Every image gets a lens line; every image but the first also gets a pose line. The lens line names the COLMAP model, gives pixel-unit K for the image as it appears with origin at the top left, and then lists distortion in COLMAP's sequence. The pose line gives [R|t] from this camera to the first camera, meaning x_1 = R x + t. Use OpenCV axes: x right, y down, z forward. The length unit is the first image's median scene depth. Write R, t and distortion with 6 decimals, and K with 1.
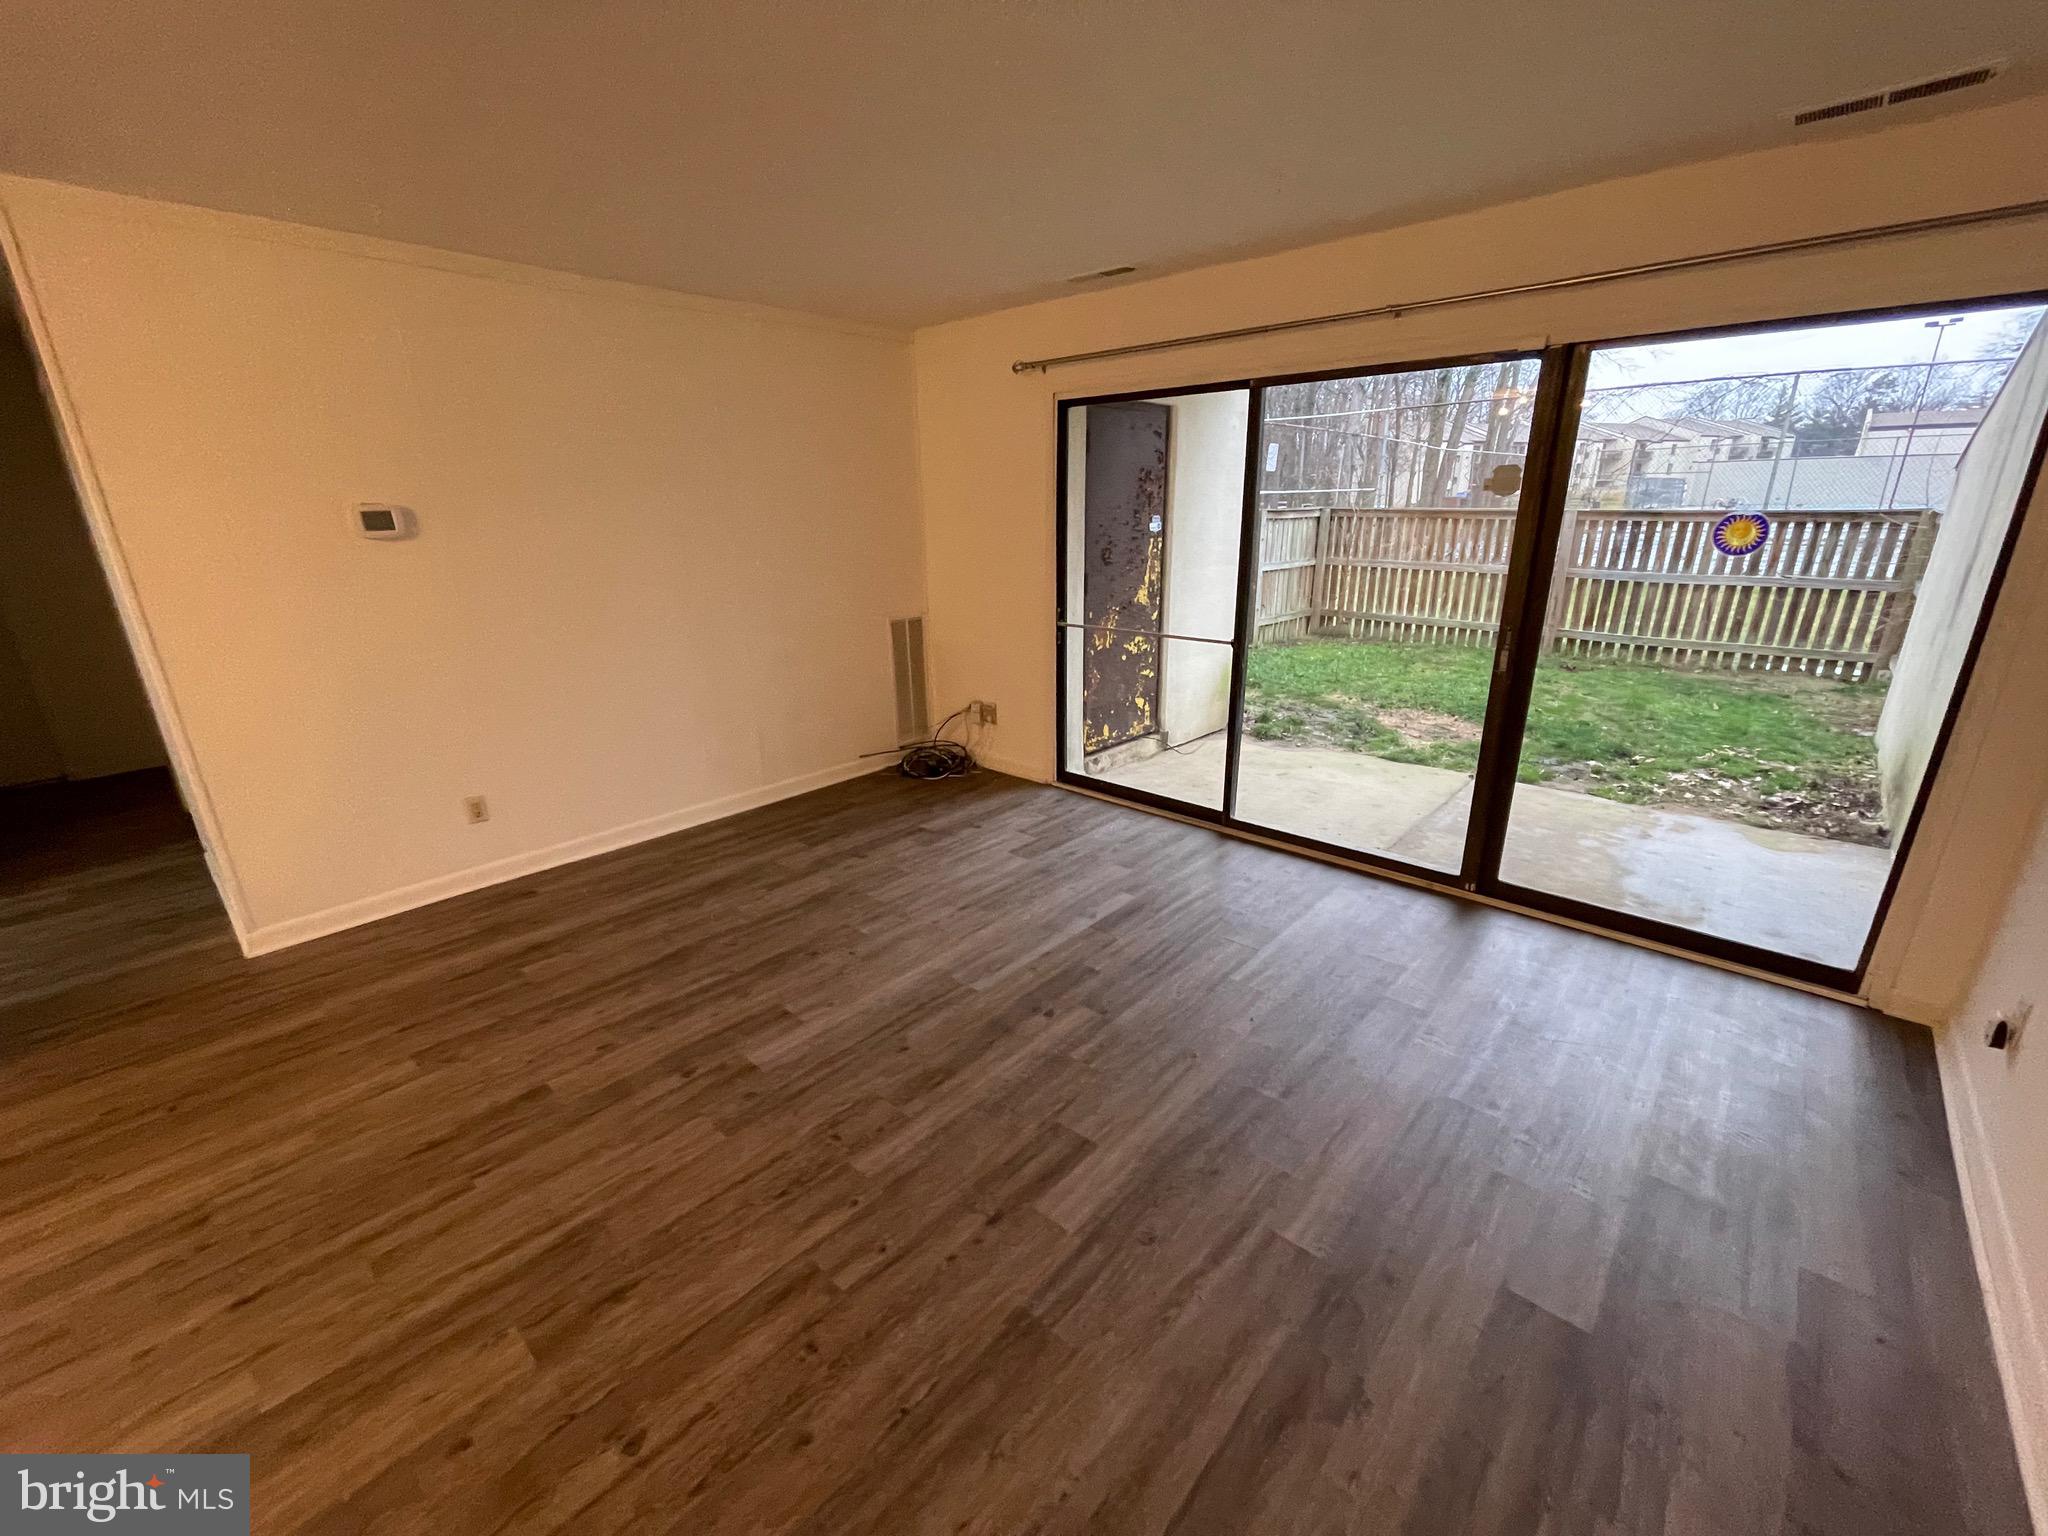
lens RADIAL K [[813.6, 0, 1069.7], [0, 813.6, 816.2], [0, 0, 1]] dist [-0.000289, -0.000091]
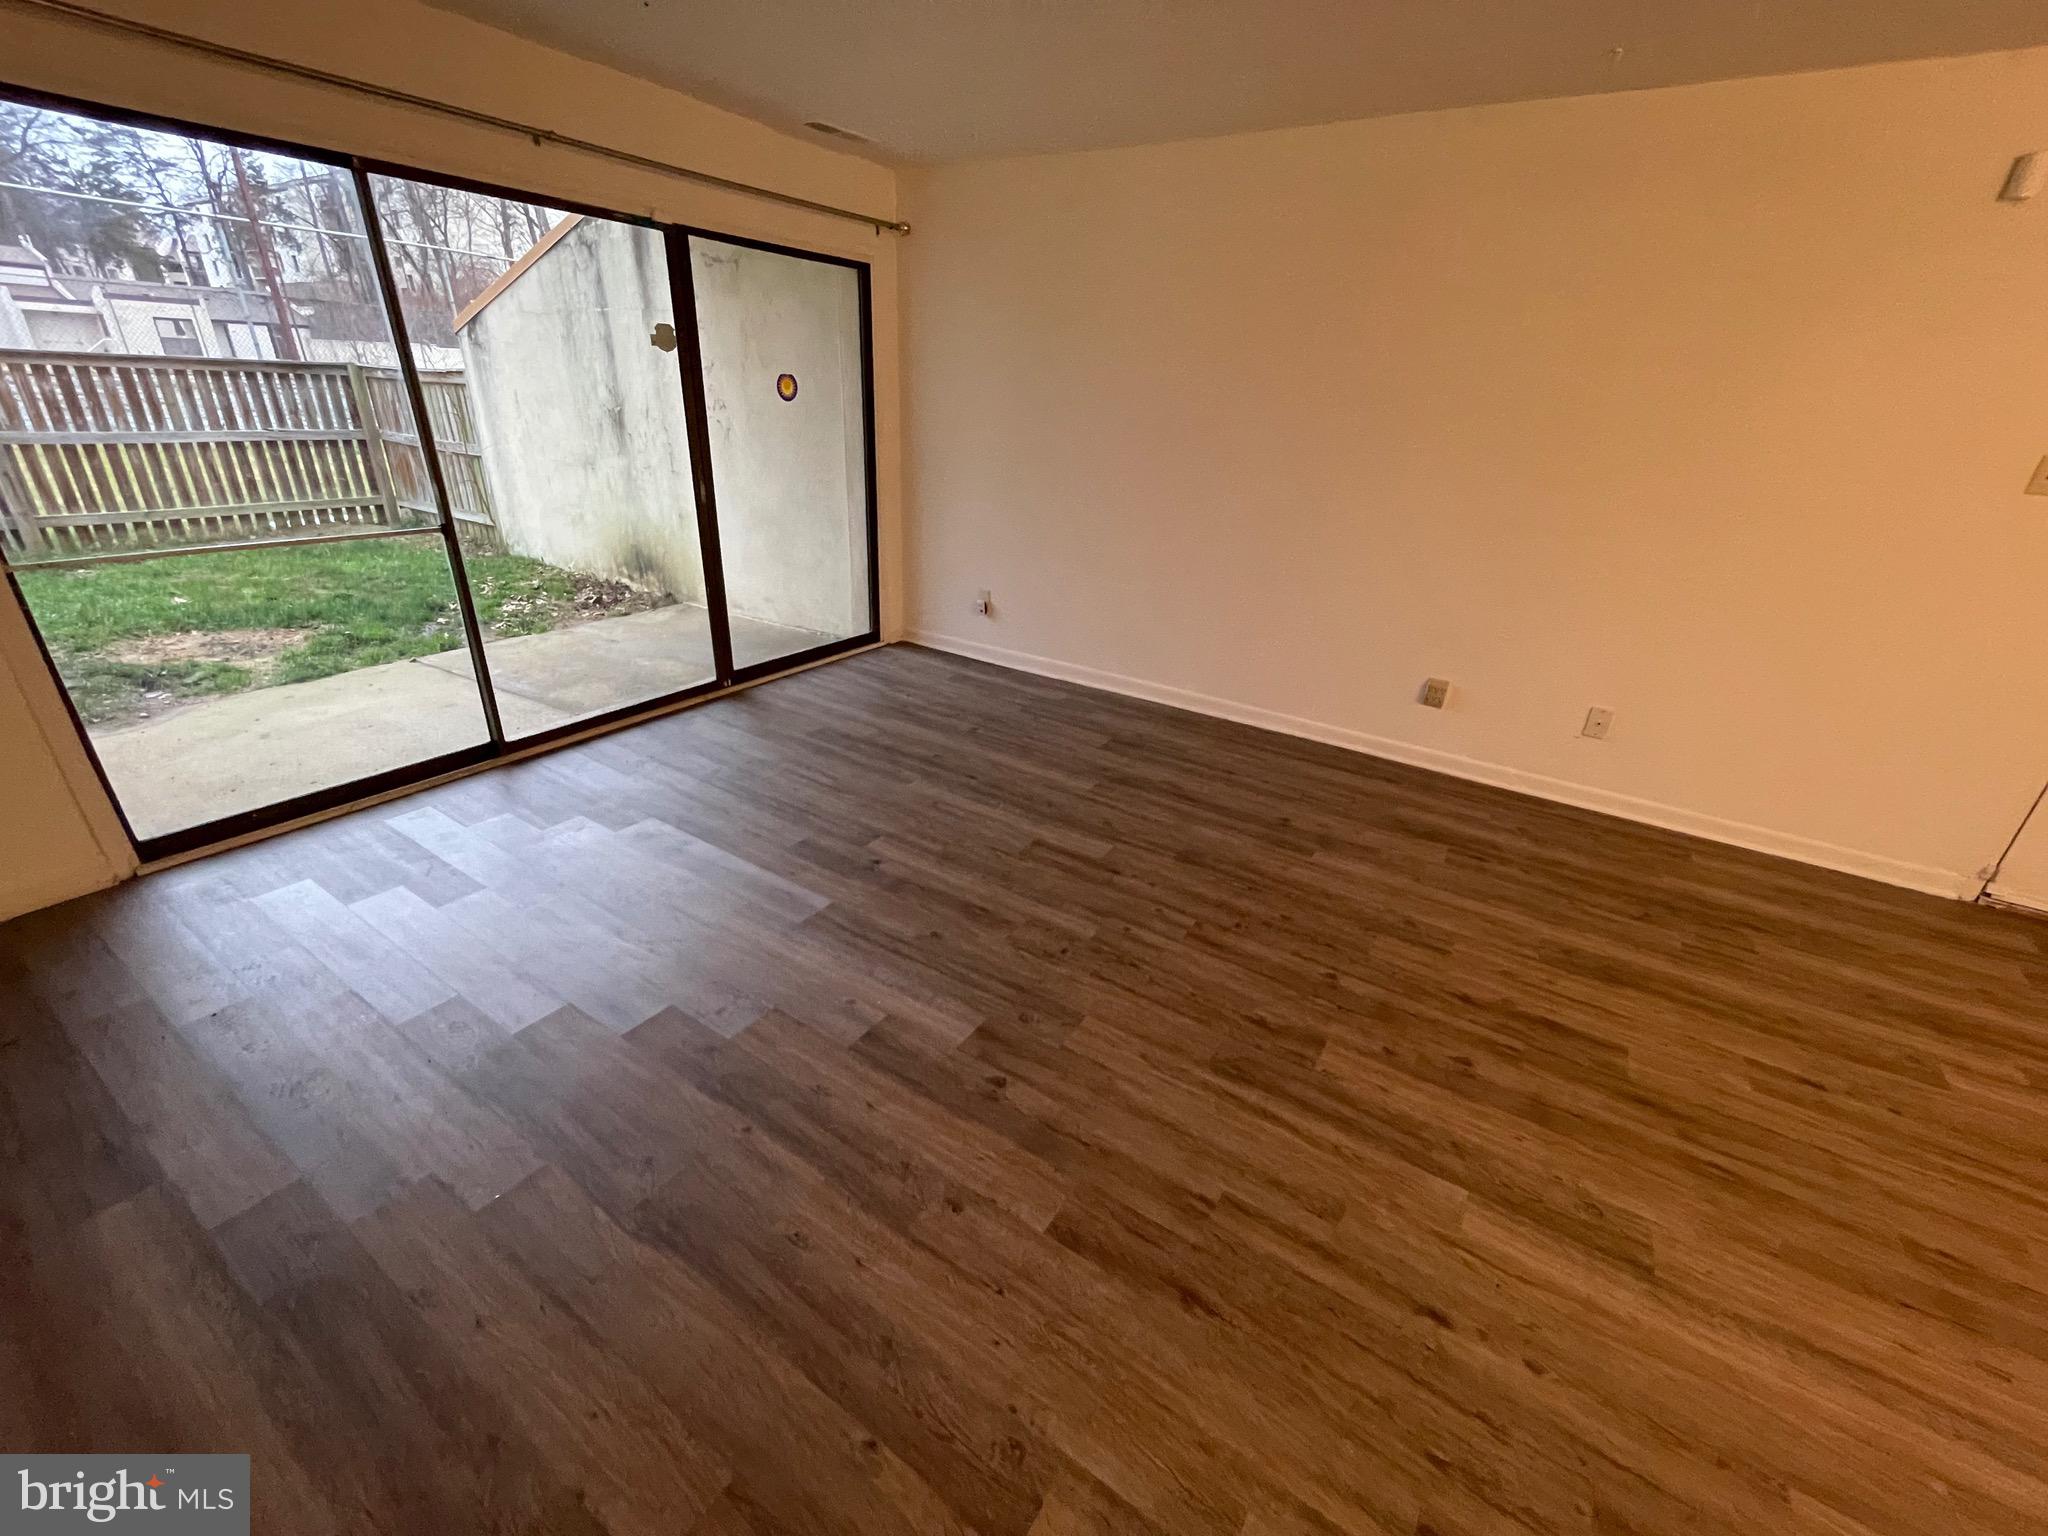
lens RADIAL K [[832.1, 0, 1024.0], [0, 832.1, 768.0], [0, 0, 1]] dist [0.000240, 0.000321]
pose [[-0.135288, -0.405472, 0.904041, -0.998390], [0.316592, 0.846906, 0.427224, -0.263034], [-0.938864, 0.344011, 0.013793, 0.792058]]
